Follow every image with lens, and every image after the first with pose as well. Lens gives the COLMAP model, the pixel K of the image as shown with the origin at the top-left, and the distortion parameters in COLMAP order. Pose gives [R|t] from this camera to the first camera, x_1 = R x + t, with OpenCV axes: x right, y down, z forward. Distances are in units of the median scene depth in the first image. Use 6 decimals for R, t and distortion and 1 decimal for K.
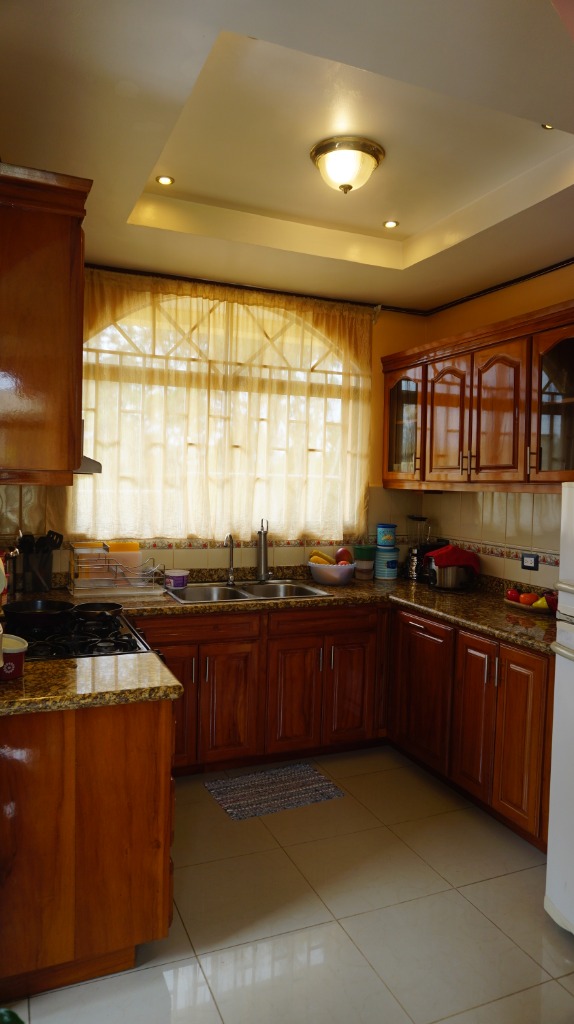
lens RADIAL K [[665.4, 0, 285.6], [0, 665.4, 506.9], [0, 0, 1]] dist [-0.052752, 0.001342]
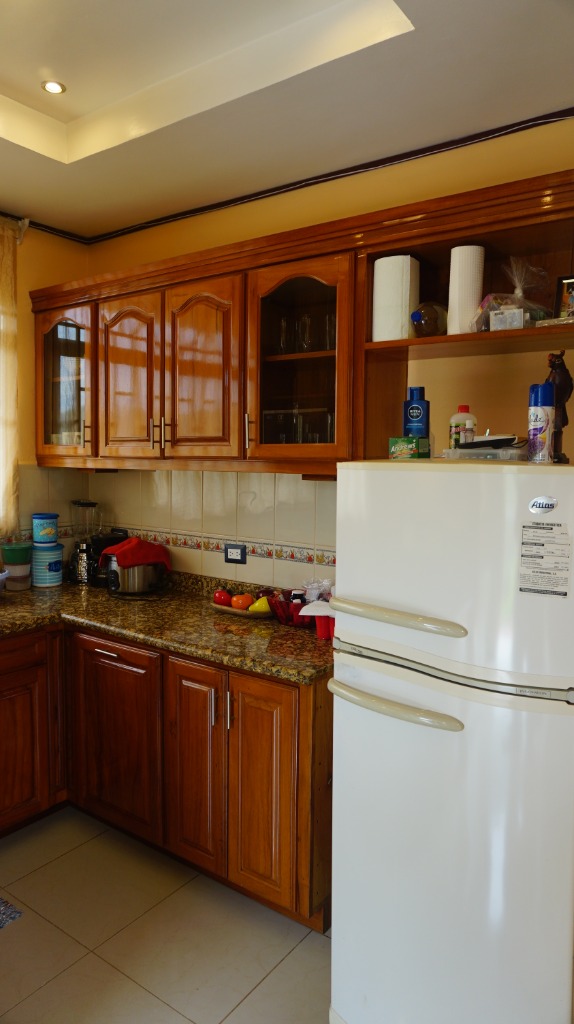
lens RADIAL K [[665.4, 0, 285.6], [0, 665.4, 506.9], [0, 0, 1]] dist [-0.052752, 0.001342]
pose [[0.852909, -0.047697, 0.519875, -0.006511], [0.024601, 0.998383, 0.051239, -0.015396], [-0.521479, -0.030912, 0.852704, 0.236024]]
